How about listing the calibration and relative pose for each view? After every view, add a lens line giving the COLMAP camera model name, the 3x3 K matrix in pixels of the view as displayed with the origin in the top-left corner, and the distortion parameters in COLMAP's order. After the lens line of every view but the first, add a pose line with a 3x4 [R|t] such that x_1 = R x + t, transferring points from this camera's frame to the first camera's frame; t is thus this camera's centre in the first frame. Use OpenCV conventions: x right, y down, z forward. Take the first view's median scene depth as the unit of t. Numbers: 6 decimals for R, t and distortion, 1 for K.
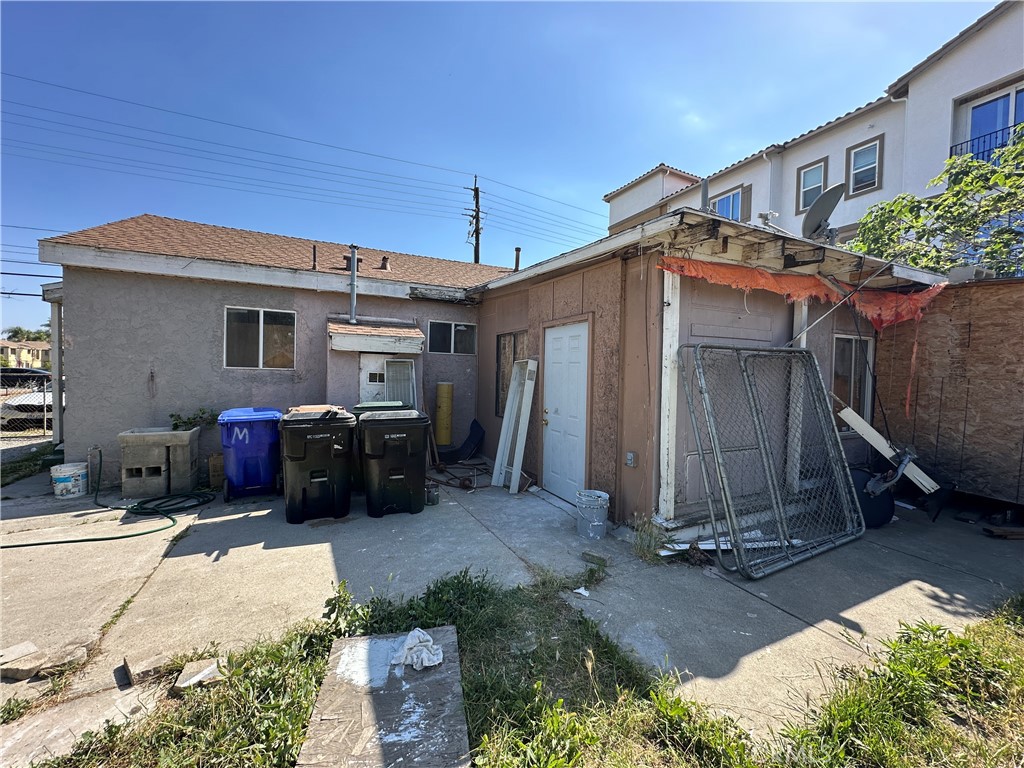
lens RADIAL K [[408.8, 0, 511.2], [0, 408.8, 383.5], [0, 0, 1]] dist [-0.000907, -0.000009]
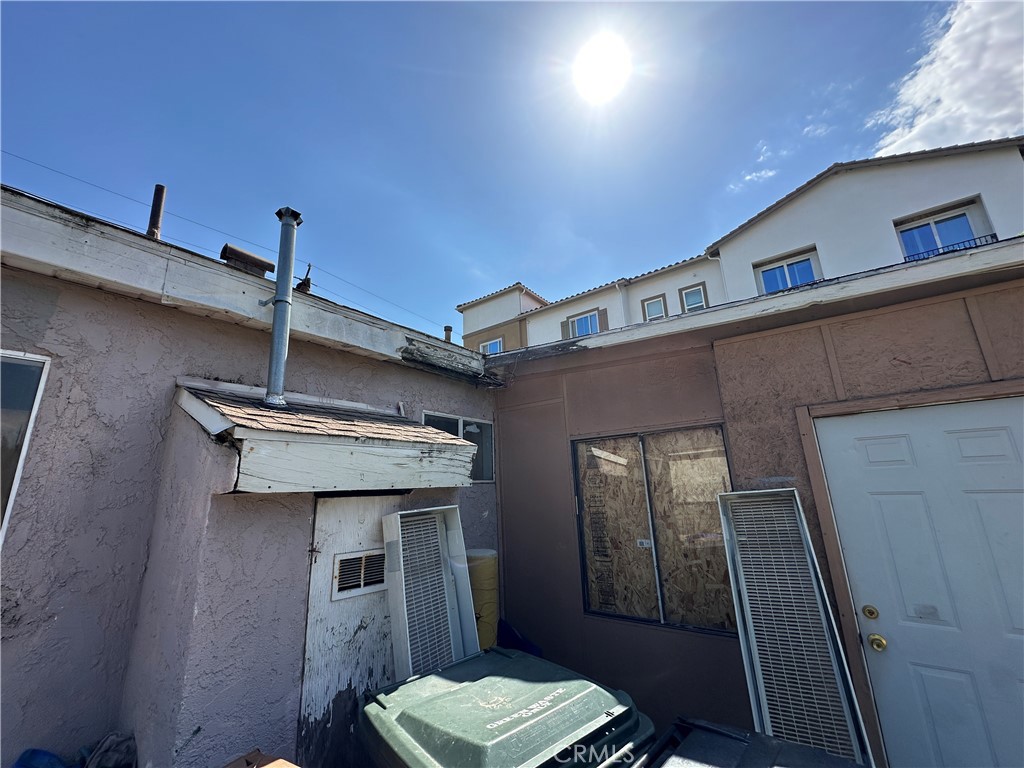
lens RADIAL K [[408.8, 0, 511.2], [0, 408.8, 383.5], [0, 0, 1]] dist [-0.000907, -0.000009]
pose [[0.890318, 0.054252, 0.452095, -0.316379], [0.072805, 0.963142, -0.258954, -0.055014], [-0.449480, 0.263466, 0.853553, 0.532224]]
